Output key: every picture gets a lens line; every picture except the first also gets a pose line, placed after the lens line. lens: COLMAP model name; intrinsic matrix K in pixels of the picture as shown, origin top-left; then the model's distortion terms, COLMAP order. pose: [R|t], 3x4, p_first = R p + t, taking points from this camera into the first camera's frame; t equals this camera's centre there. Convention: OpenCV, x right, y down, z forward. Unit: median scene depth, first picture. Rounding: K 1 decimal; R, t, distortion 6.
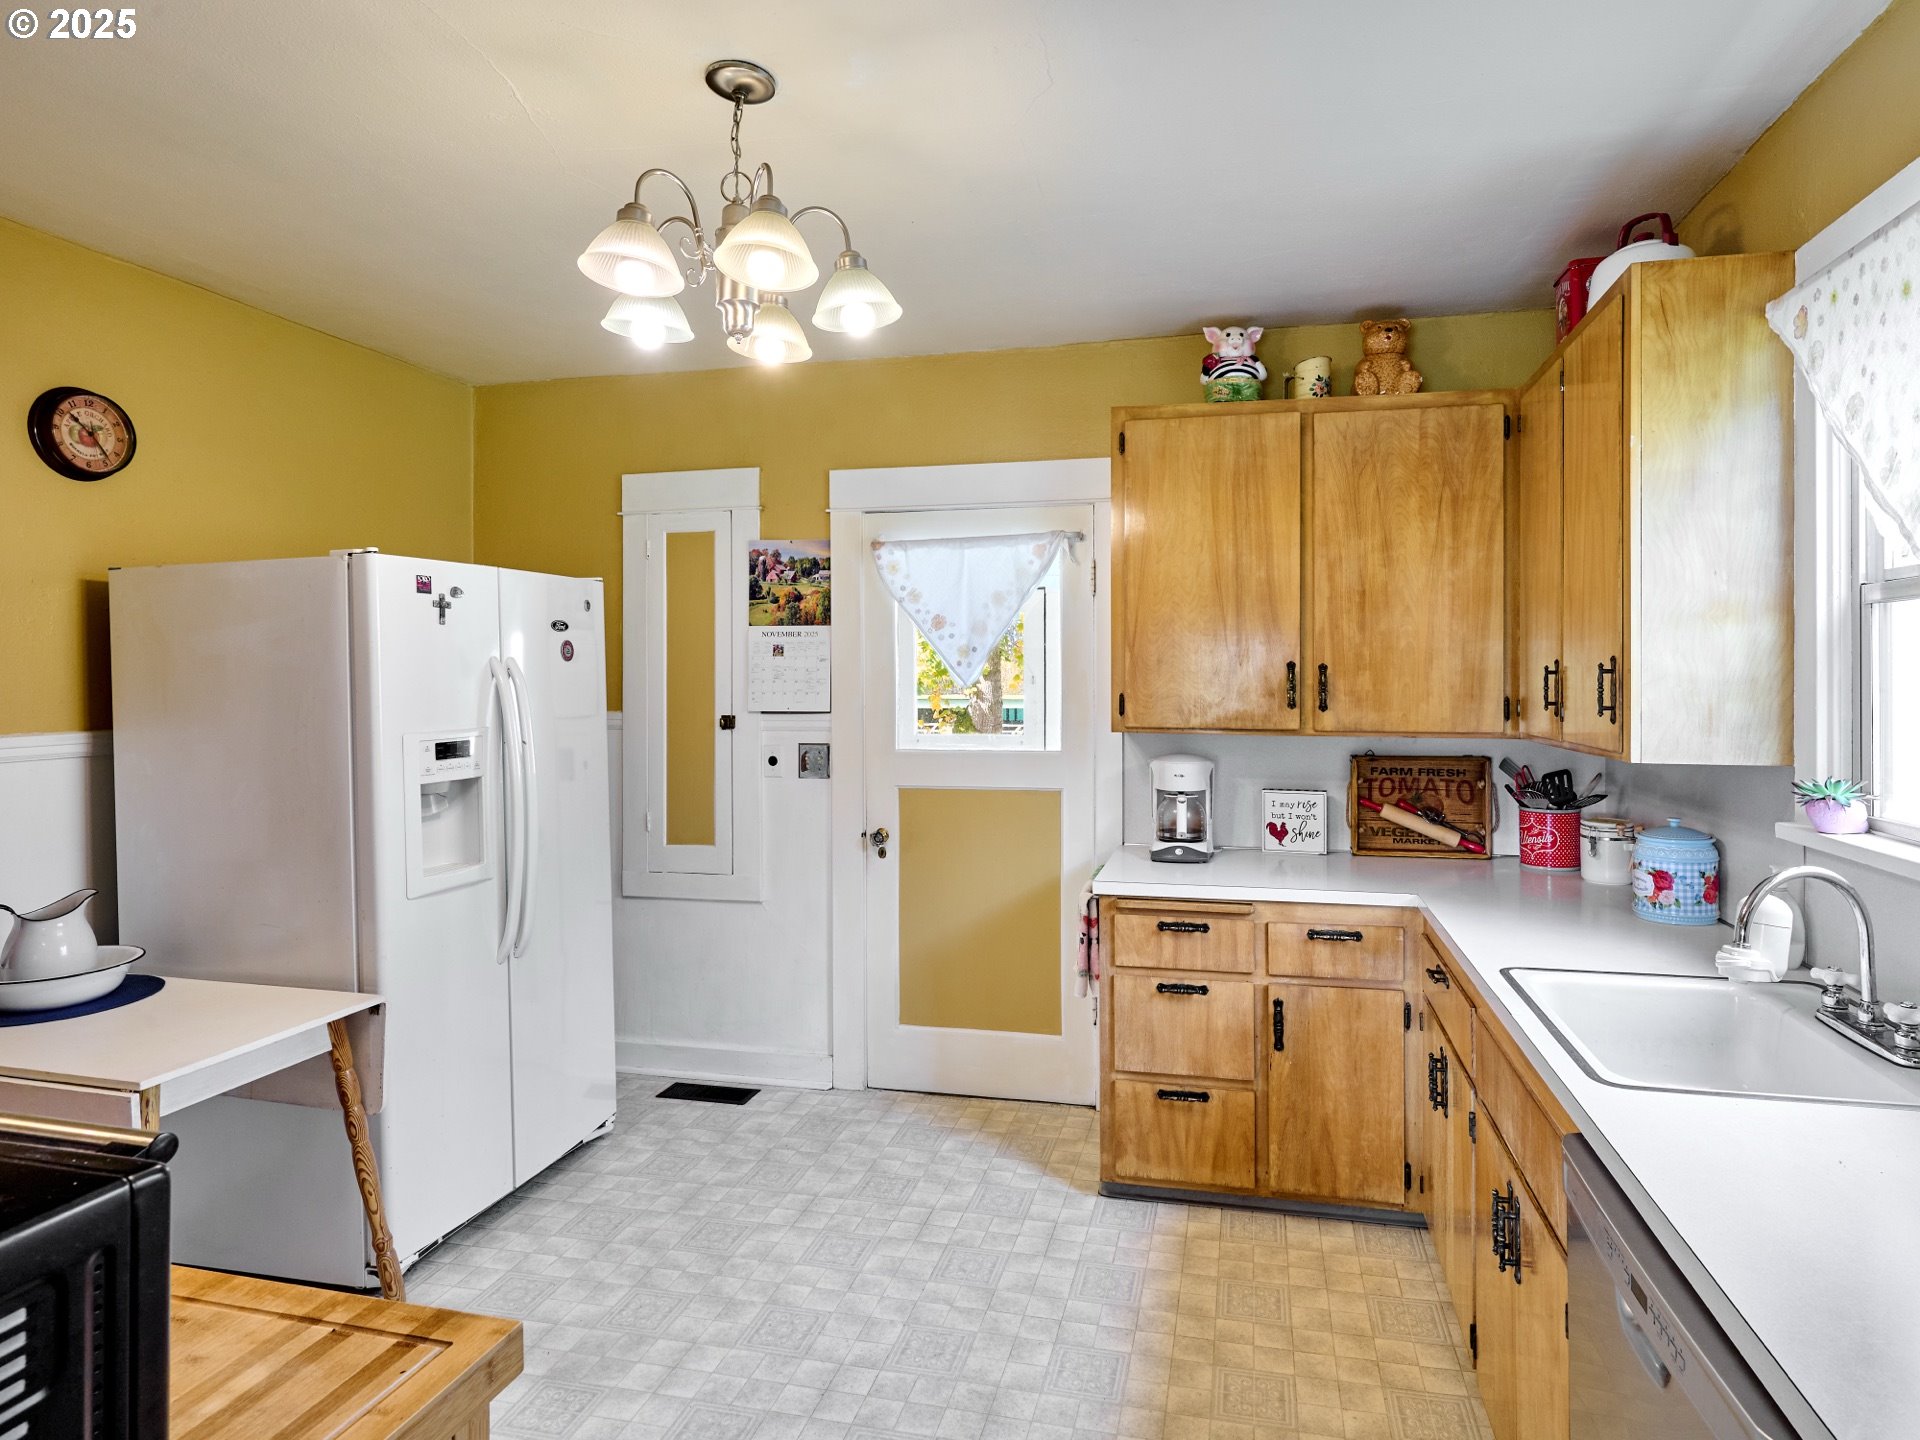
lens RADIAL K [[878.4, 0, 960.9], [0, 878.4, 698.7], [0, 0, 1]] dist [-0.000824, 0.000026]
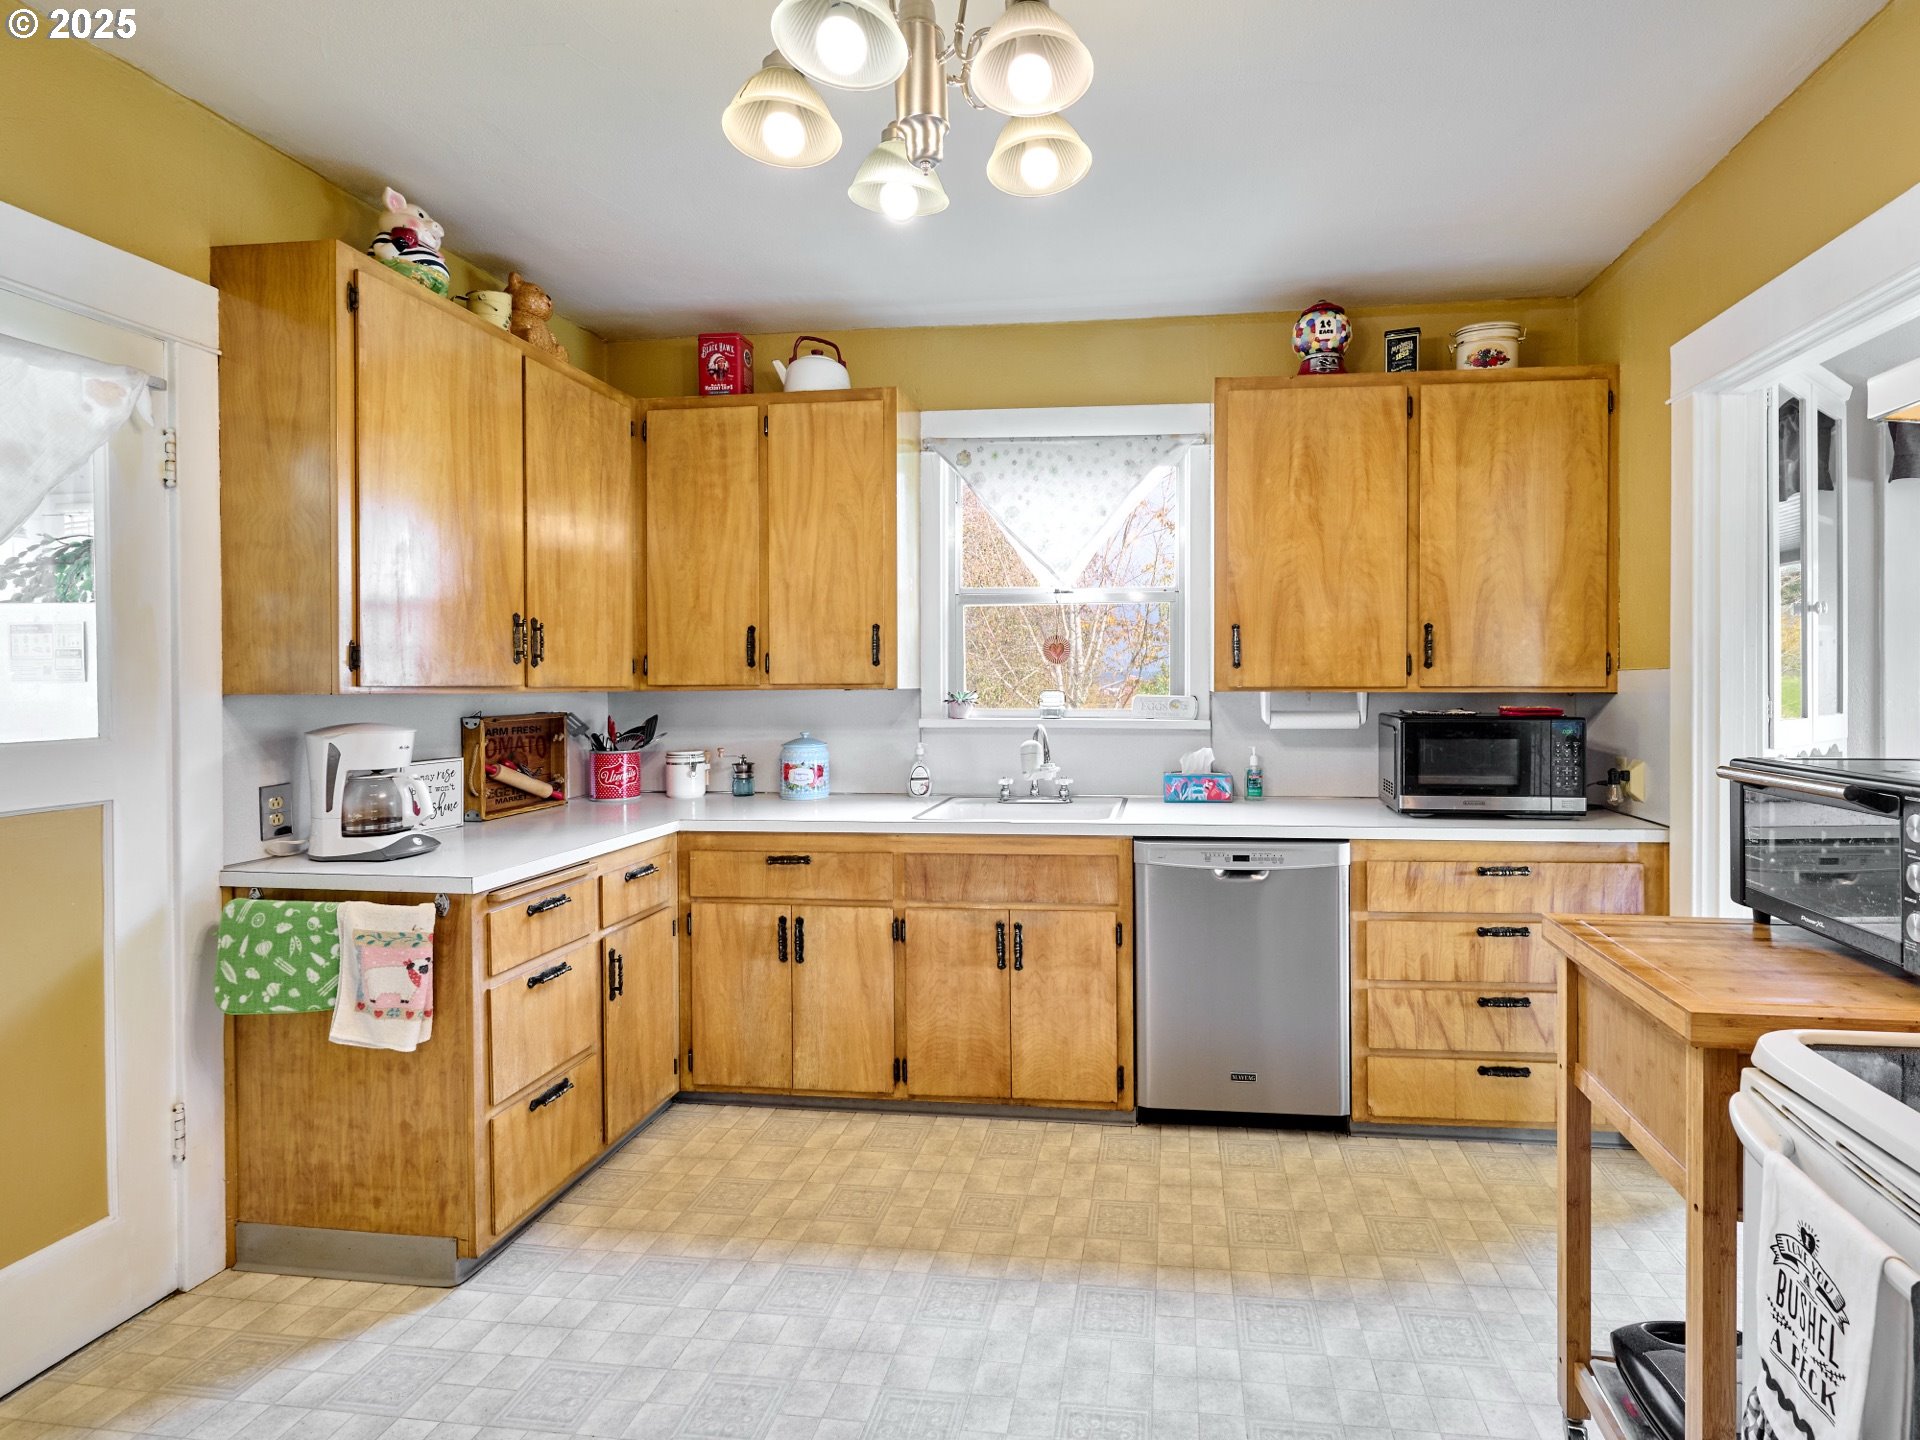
lens RADIAL K [[937.7, 0, 933.6], [0, 937.7, 693.5], [0, 0, 1]] dist [0.001280, 0.000293]
pose [[0.053472, -0.013763, 0.998475, -0.609936], [0.011877, 0.999843, 0.013146, 0.035682], [-0.998499, 0.011156, 0.053627, 0.508514]]
